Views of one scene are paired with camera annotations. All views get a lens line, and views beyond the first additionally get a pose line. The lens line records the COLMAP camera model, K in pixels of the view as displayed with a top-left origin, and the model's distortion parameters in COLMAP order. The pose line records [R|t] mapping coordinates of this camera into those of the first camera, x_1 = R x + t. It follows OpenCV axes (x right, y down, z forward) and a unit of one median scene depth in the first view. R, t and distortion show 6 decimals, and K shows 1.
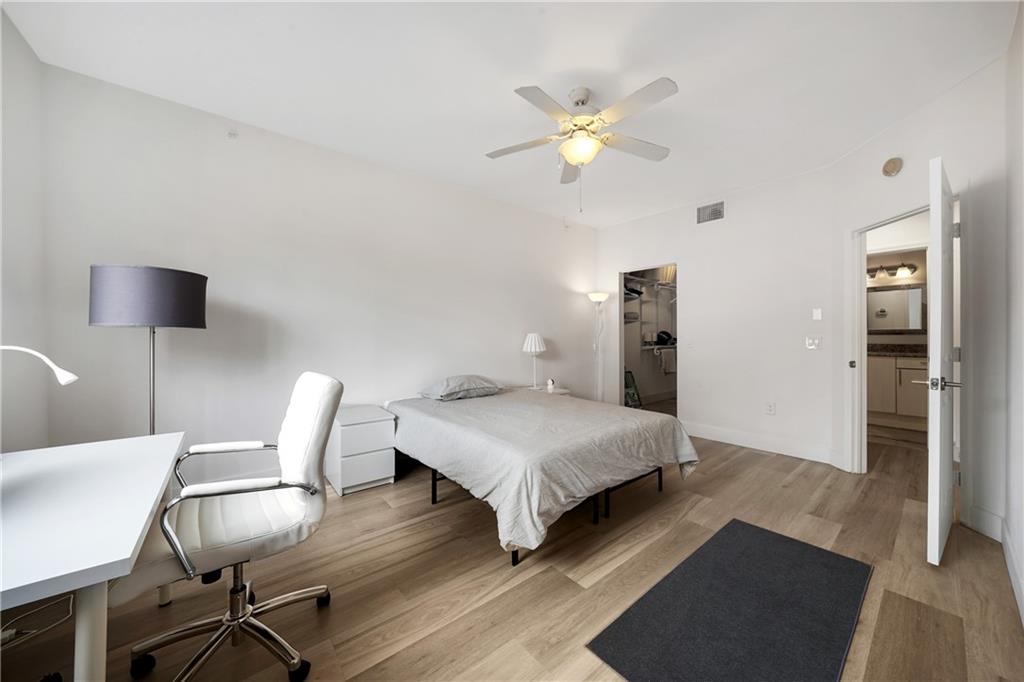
lens RADIAL K [[367.2, 0, 524.5], [0, 367.2, 337.7], [0, 0, 1]] dist [-0.000645, 0.000119]
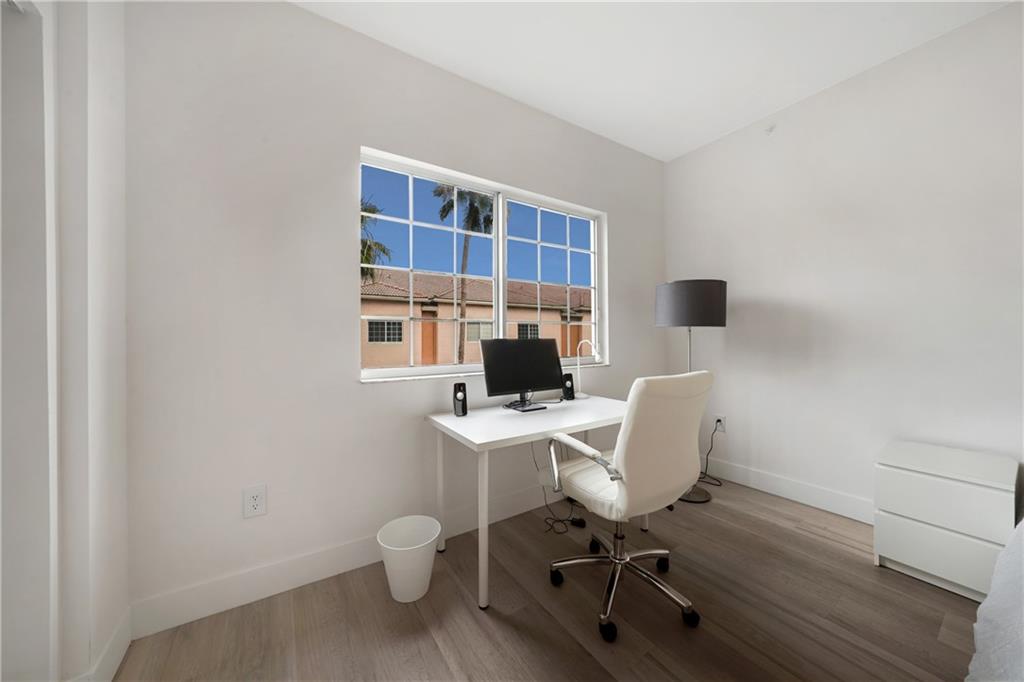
lens RADIAL K [[367.2, 0, 524.5], [0, 367.2, 337.7], [0, 0, 1]] dist [-0.000645, 0.000119]
pose [[-0.109730, 0.005235, -0.993948, 0.328125], [0.000465, 0.999986, 0.005216, 0.000394], [0.993961, 0.000110, -0.109731, 0.536310]]
